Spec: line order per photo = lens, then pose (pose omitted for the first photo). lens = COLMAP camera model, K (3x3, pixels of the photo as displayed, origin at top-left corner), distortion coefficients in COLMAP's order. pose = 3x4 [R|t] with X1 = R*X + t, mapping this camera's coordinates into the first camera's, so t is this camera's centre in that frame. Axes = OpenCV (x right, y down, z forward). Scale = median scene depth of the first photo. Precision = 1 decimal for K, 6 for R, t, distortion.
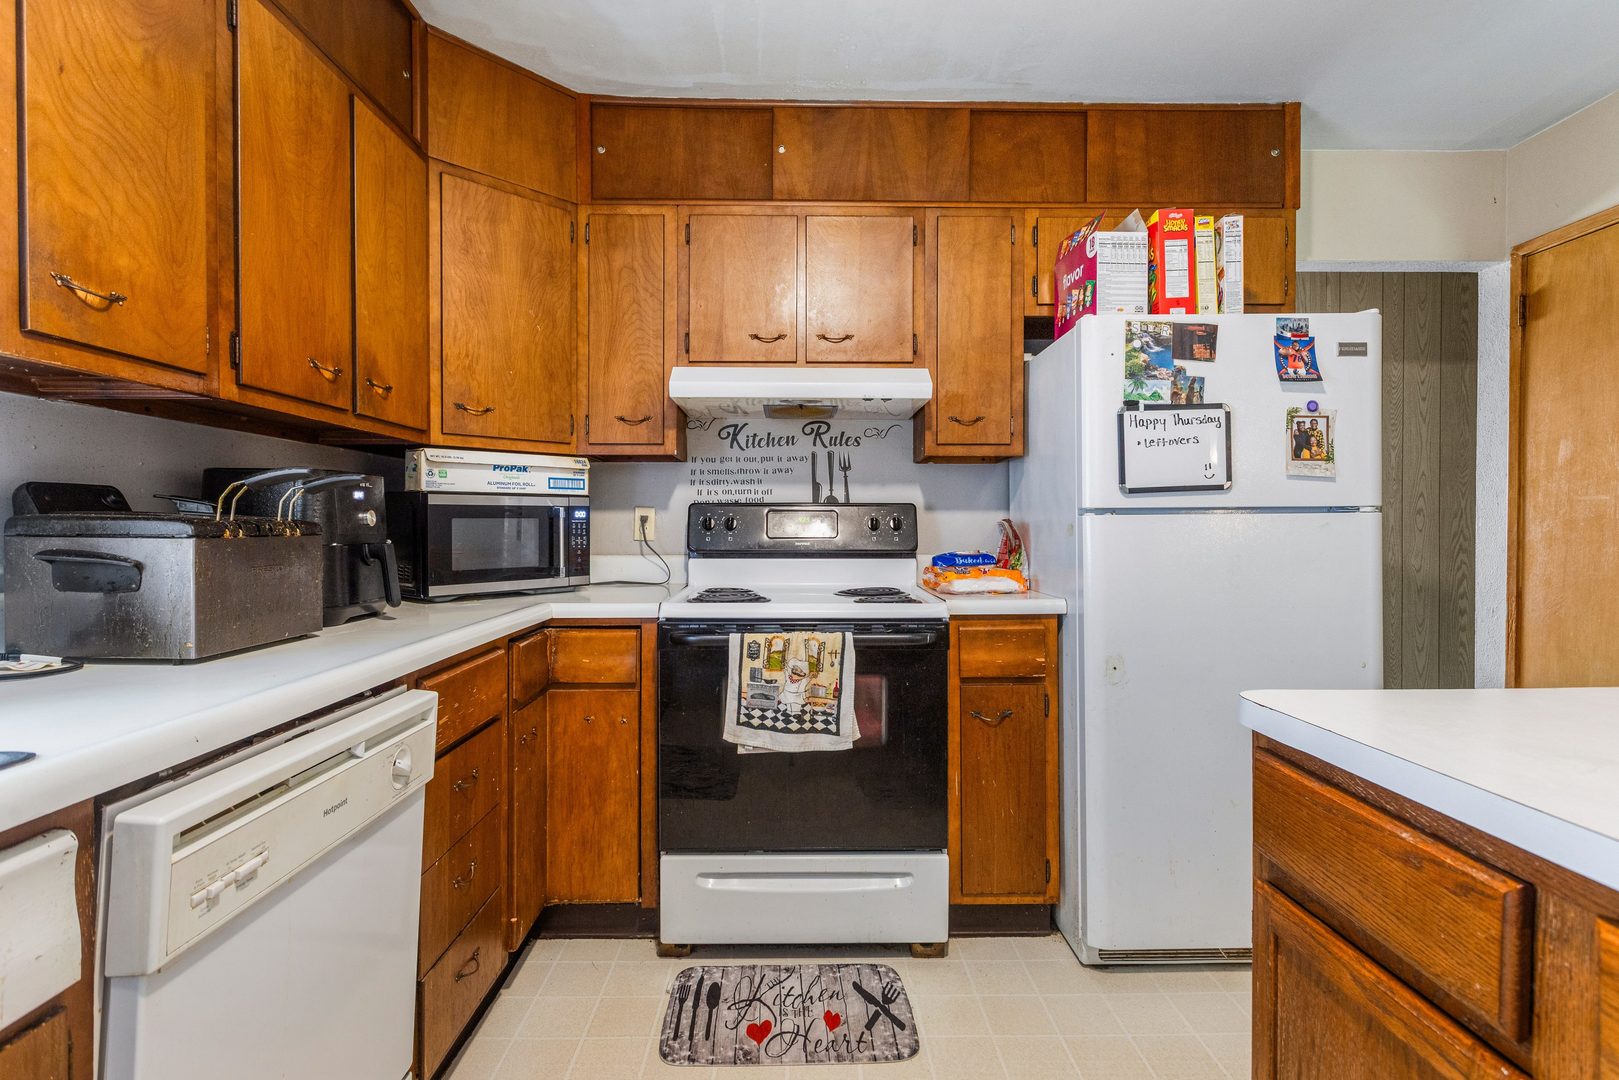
lens RADIAL K [[787.8, 0, 811.8], [0, 787.8, 518.0], [0, 0, 1]] dist [0.003342, 0.000569]
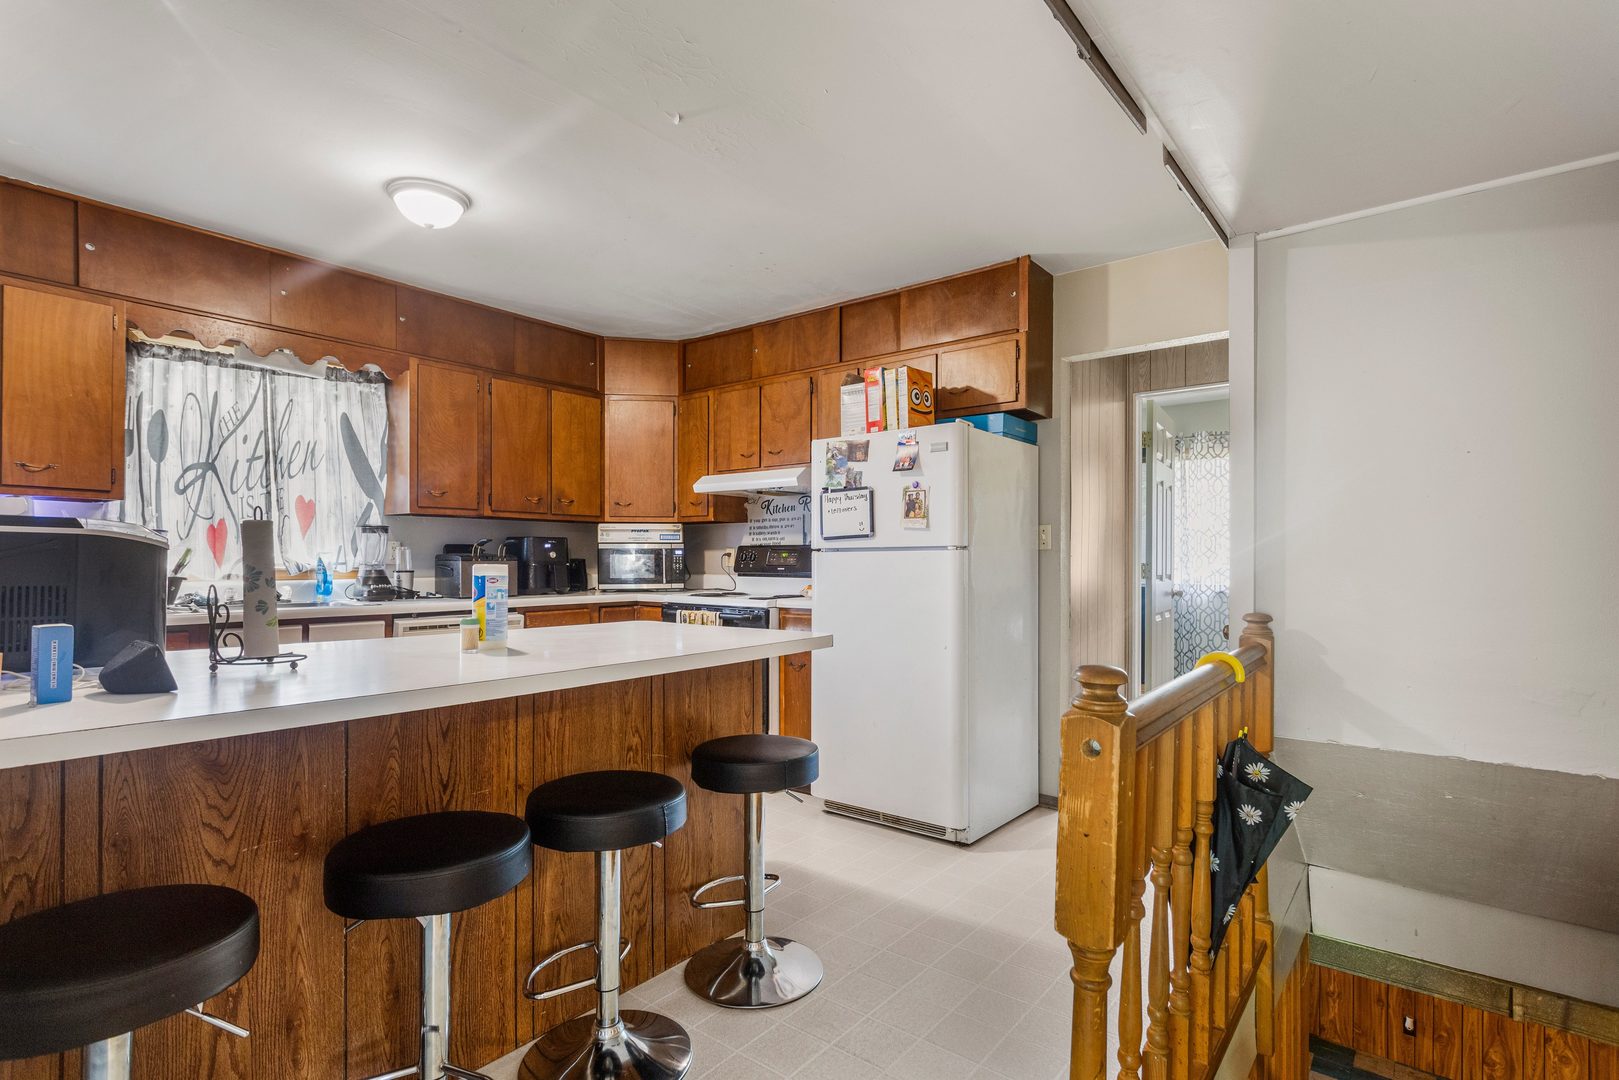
lens RADIAL K [[773.9, 0, 809.5], [0, 773.9, 540.0], [0, 0, 1]] dist [0.002125, 0.000853]
pose [[0.774035, -0.013421, -0.633000, 1.465463], [0.002879, 0.999840, -0.017679, -0.000786], [0.633136, 0.011861, 0.773950, -0.363301]]
